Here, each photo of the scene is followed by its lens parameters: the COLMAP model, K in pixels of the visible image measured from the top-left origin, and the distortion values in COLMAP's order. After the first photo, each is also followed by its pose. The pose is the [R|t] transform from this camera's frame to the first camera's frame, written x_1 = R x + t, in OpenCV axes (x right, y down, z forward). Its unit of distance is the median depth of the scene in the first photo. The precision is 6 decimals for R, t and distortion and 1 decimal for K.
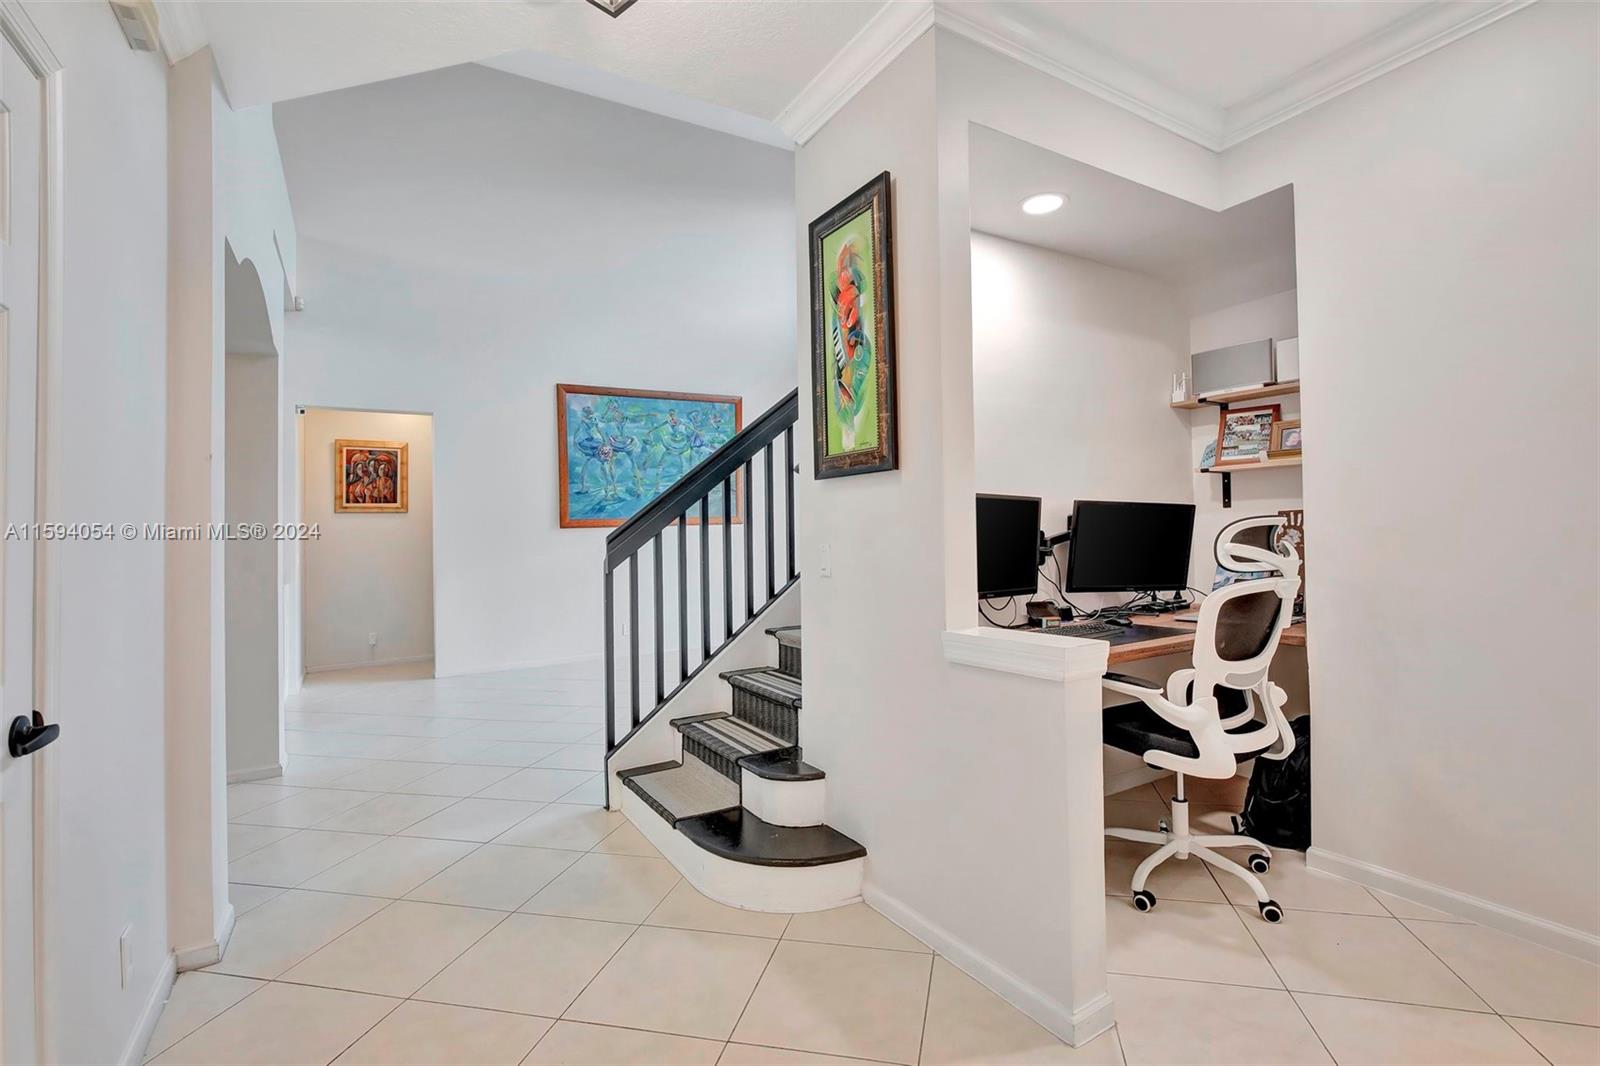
lens RADIAL K [[734.3, 0, 823.0], [0, 734.3, 500.6], [0, 0, 1]] dist [-0.029148, 0.007013]
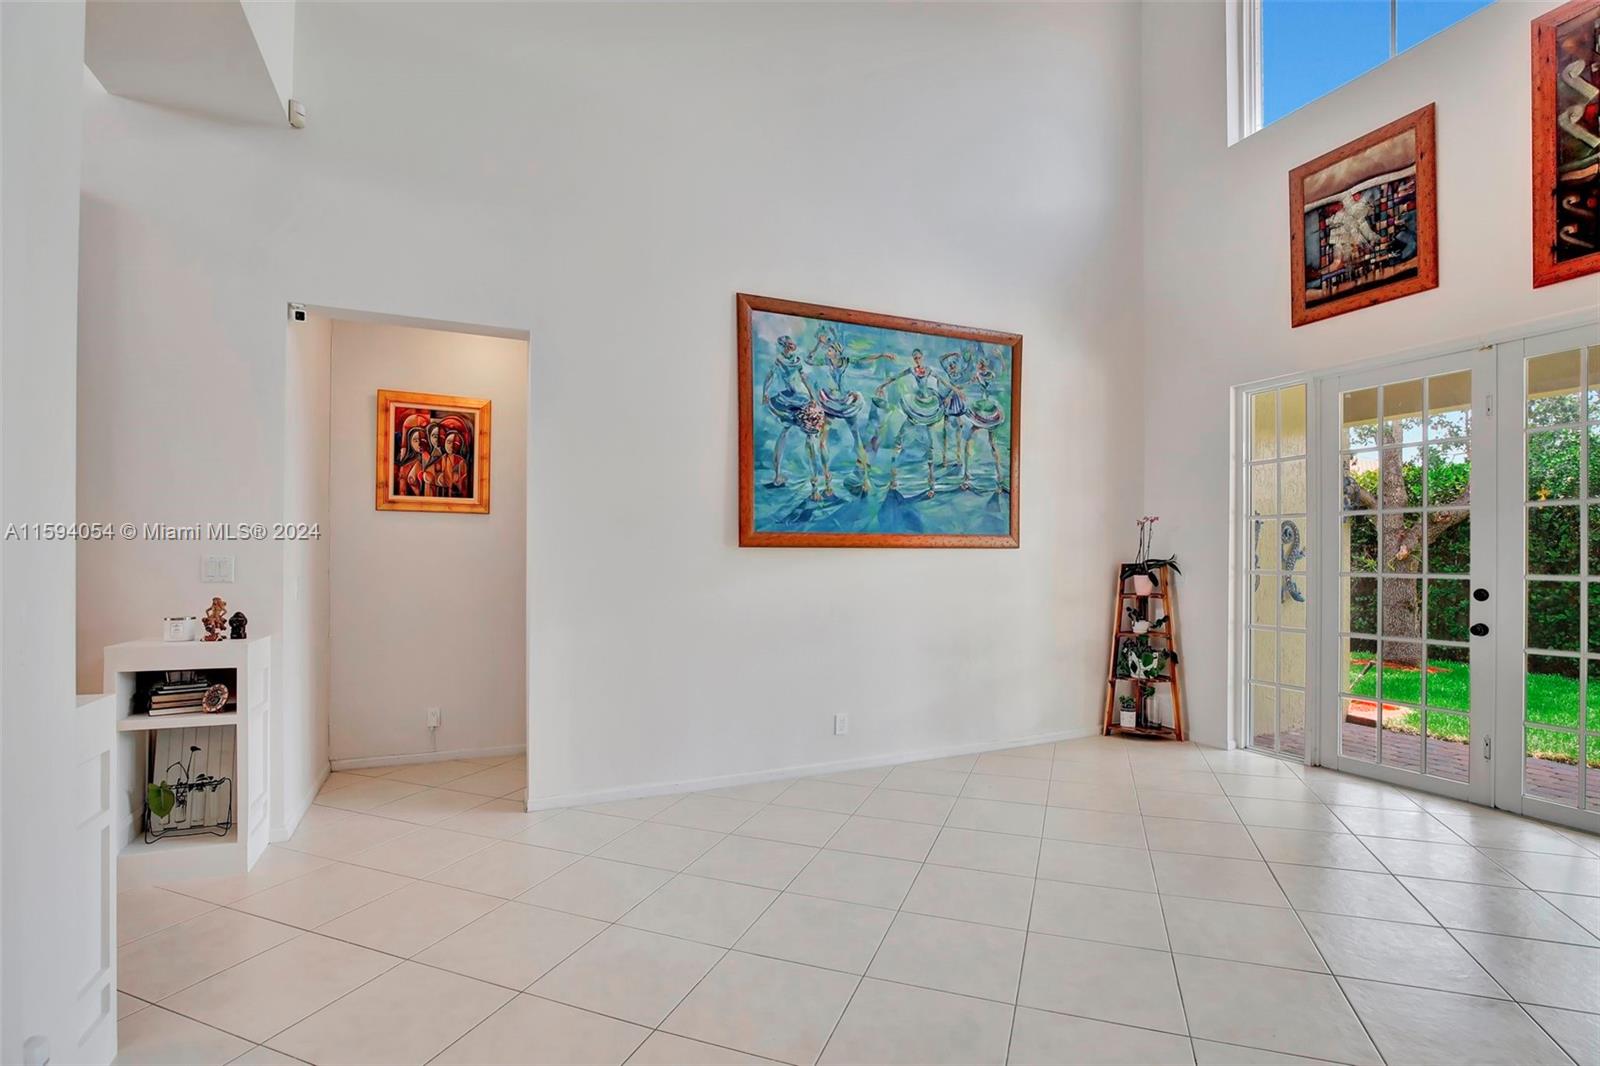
lens RADIAL K [[734.3, 0, 798.1], [0, 734.3, 554.9], [0, 0, 1]] dist [-0.029148, 0.007013]
pose [[0.989778, 0.032193, -0.138939, -0.229836], [-0.026807, 0.998821, 0.040462, 0.019627], [0.140077, -0.036324, 0.989474, 0.432475]]
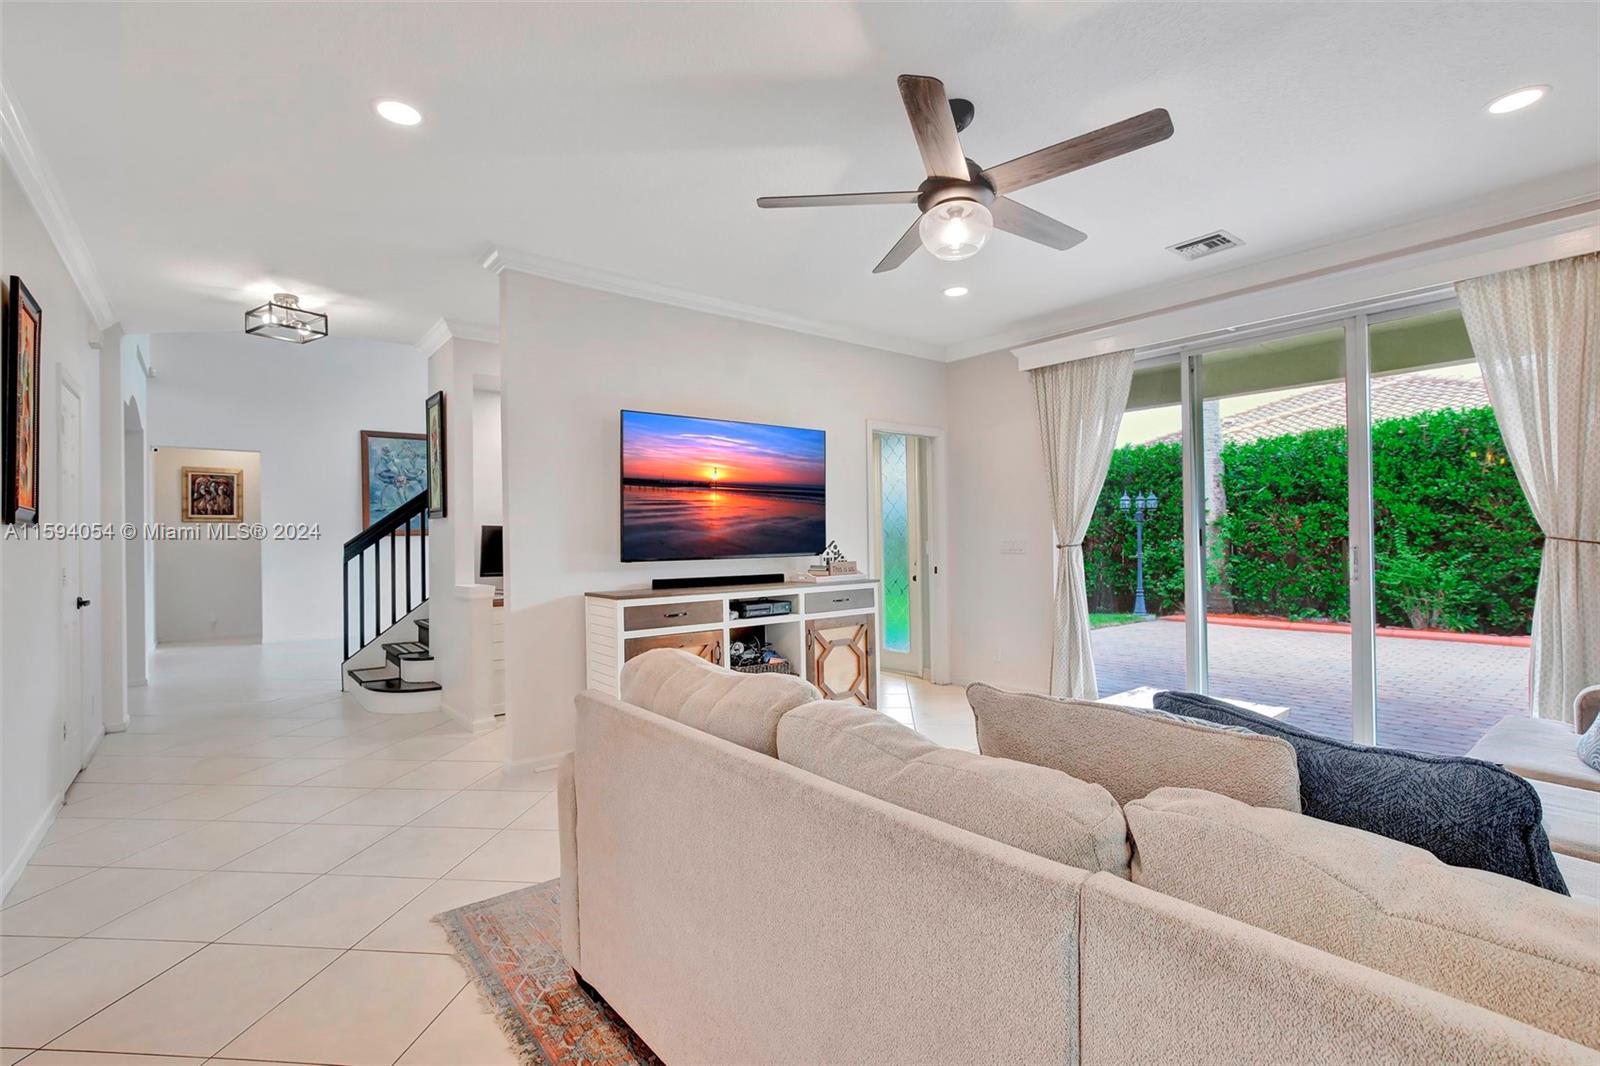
lens RADIAL K [[734.3, 0, 799.2], [0, 734.3, 523.4], [0, 0, 1]] dist [-0.029148, 0.007013]
pose [[0.992838, 0.019571, 0.117856, 0.279186], [-0.021232, 0.999692, 0.012850, -0.020662], [-0.117568, -0.015260, 0.992948, -0.422365]]
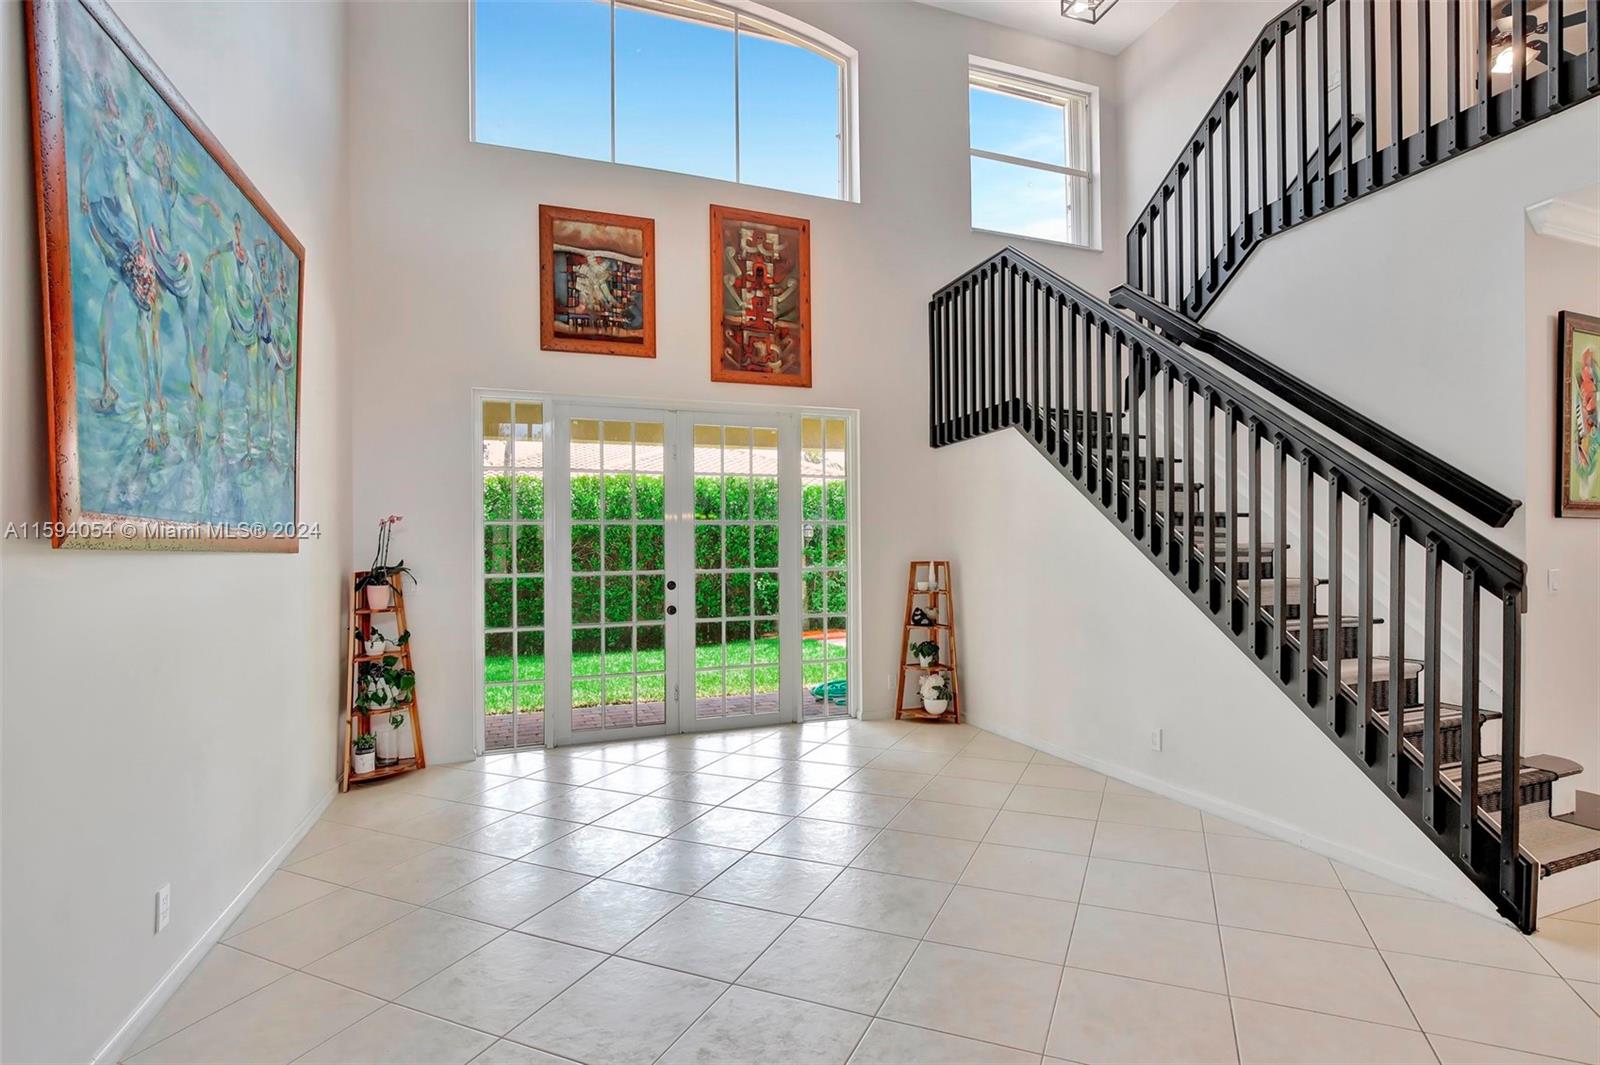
lens RADIAL K [[734.3, 0, 816.1], [0, 734.3, 557.7], [0, 0, 1]] dist [-0.029148, 0.007013]
pose [[0.179998, 0.017738, 0.983507, -0.514417], [-0.029262, 0.999491, -0.012671, 0.032910], [-0.983232, -0.026499, 0.180426, 0.727338]]
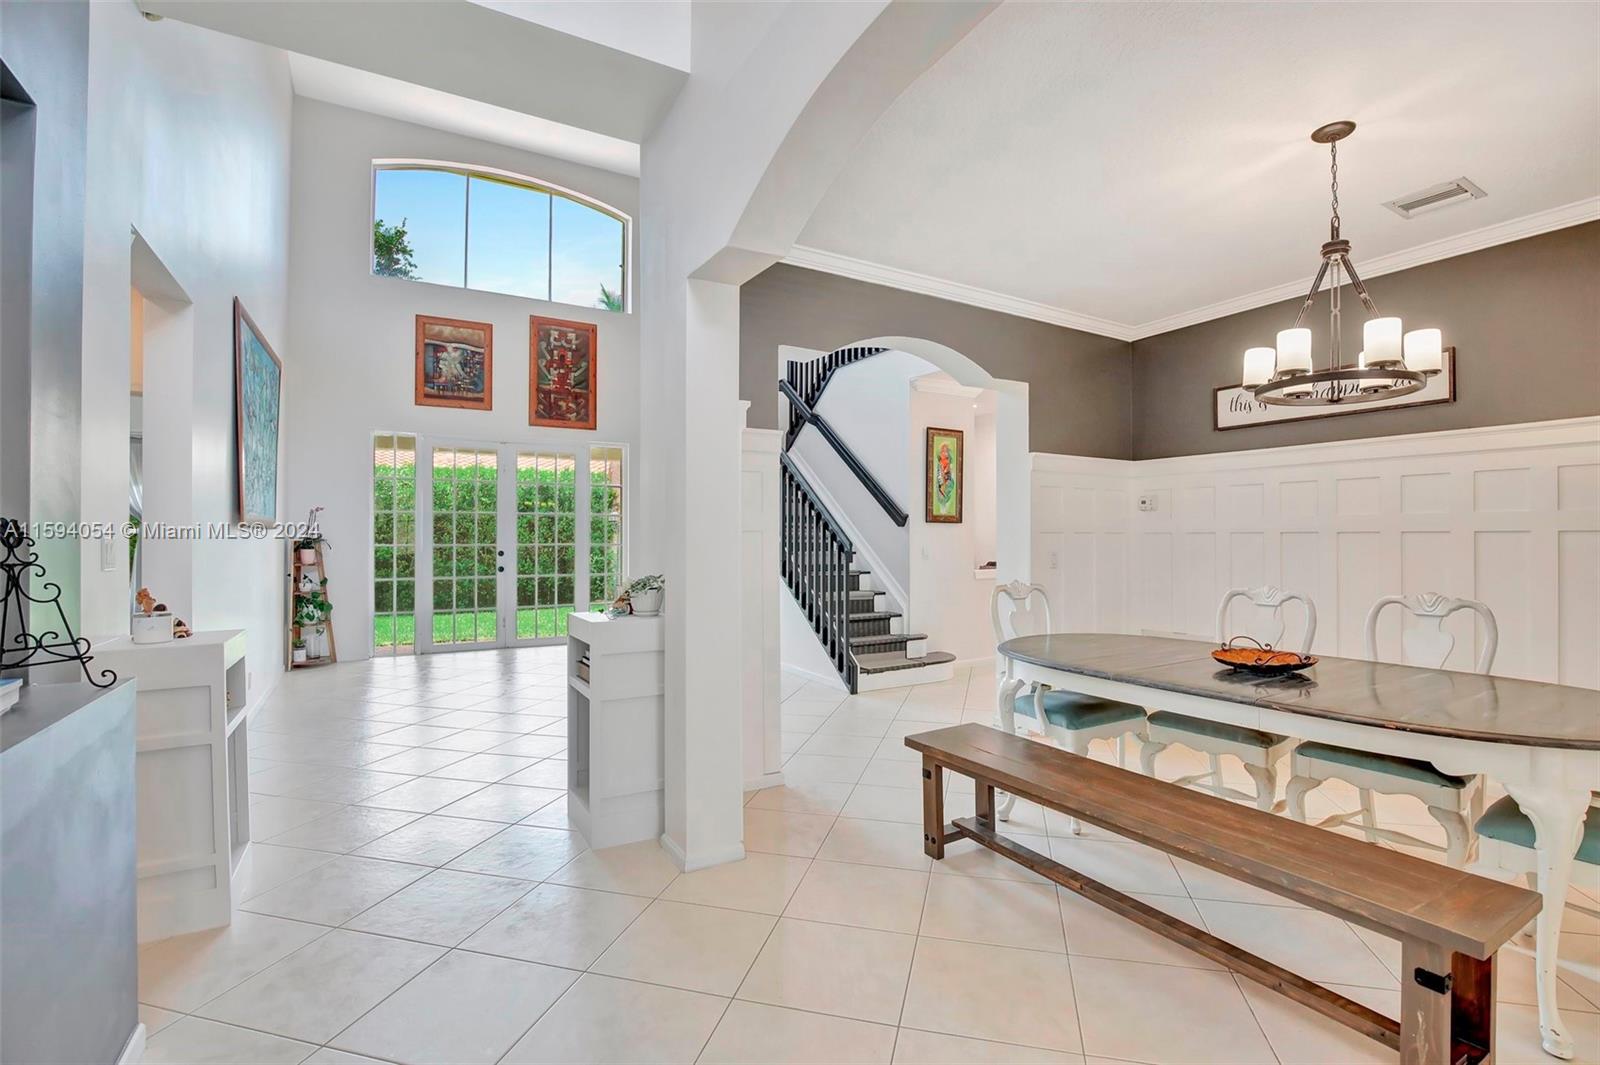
lens RADIAL K [[755.0, 0, 822.9], [0, 755.0, 544.6], [0, 0, 1]] dist [-0.017830, 0.000064]
pose [[0.012627, 0.021028, 0.999699, -0.996457], [-0.041507, 0.998928, -0.020487, 0.044607], [-0.999058, -0.041236, 0.013486, 0.479660]]
